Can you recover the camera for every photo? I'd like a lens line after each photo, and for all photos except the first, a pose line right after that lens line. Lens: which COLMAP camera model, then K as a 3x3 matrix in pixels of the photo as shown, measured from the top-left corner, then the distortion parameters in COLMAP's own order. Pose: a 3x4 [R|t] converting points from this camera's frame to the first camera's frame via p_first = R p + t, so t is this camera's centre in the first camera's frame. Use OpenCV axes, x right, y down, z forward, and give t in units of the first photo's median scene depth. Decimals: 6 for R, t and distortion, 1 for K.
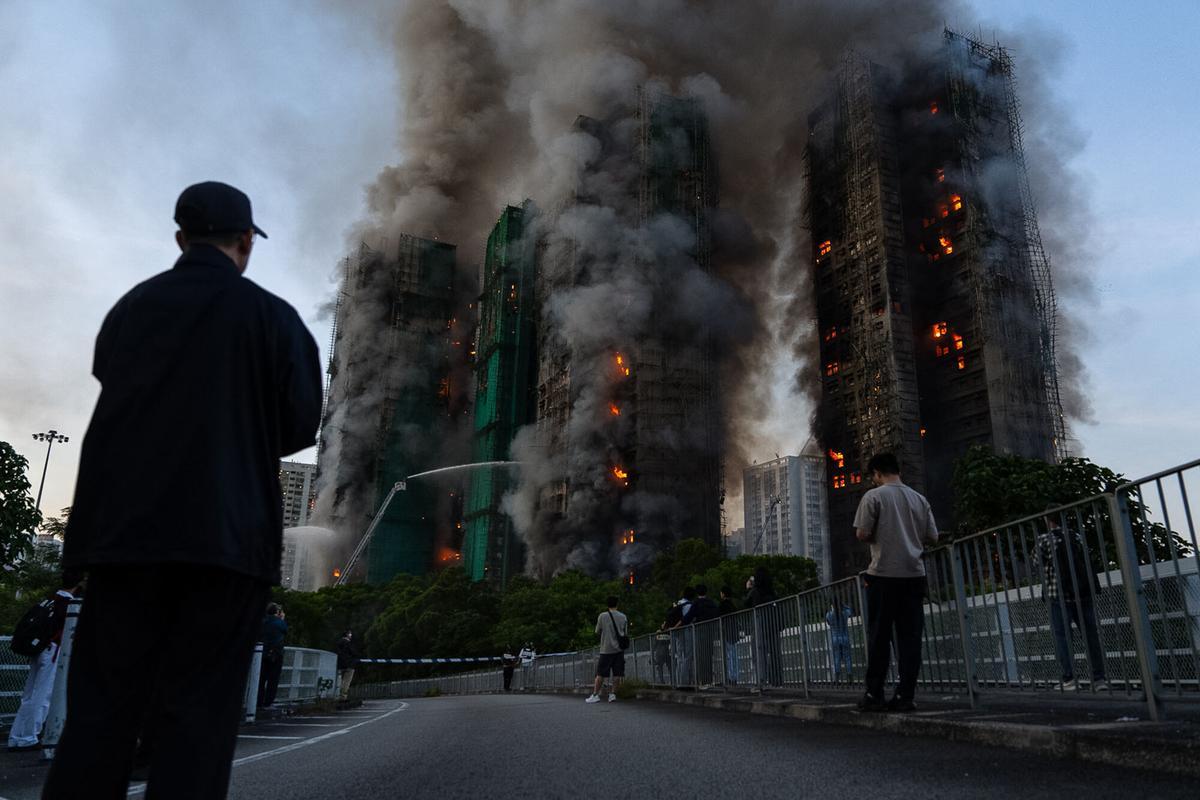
lens RADIAL K [[828.5, 0, 600.0], [0, 828.5, 400.0], [0, 0, 1]] dist [0.006002, 0.003498]
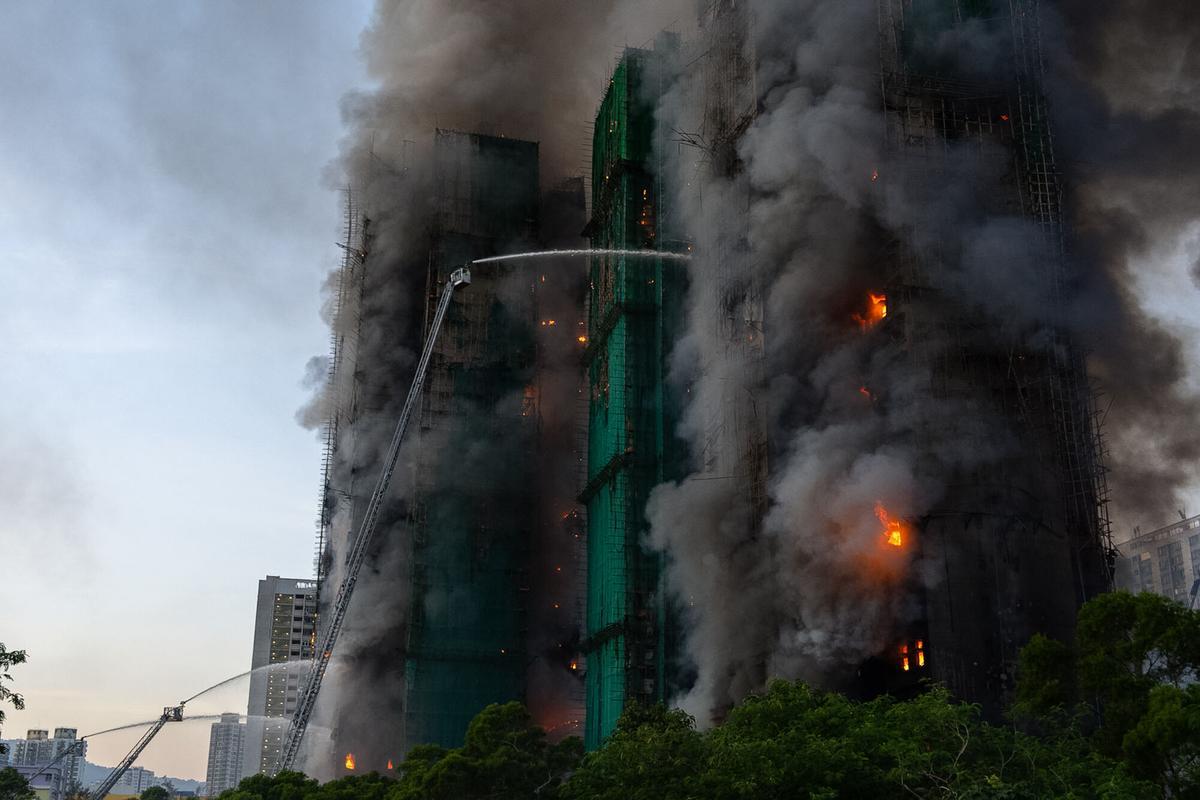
lens RADIAL K [[1427.6, 0, 600.0], [0, 1427.6, 400.0], [0, 0, 1]] dist [0.005313, 0.019567]
pose [[0.985365, -0.071604, -0.154689, -0.004464], [0.064701, 0.996690, -0.049213, 0.048861], [0.157701, 0.038485, 0.986737, 0.172308]]
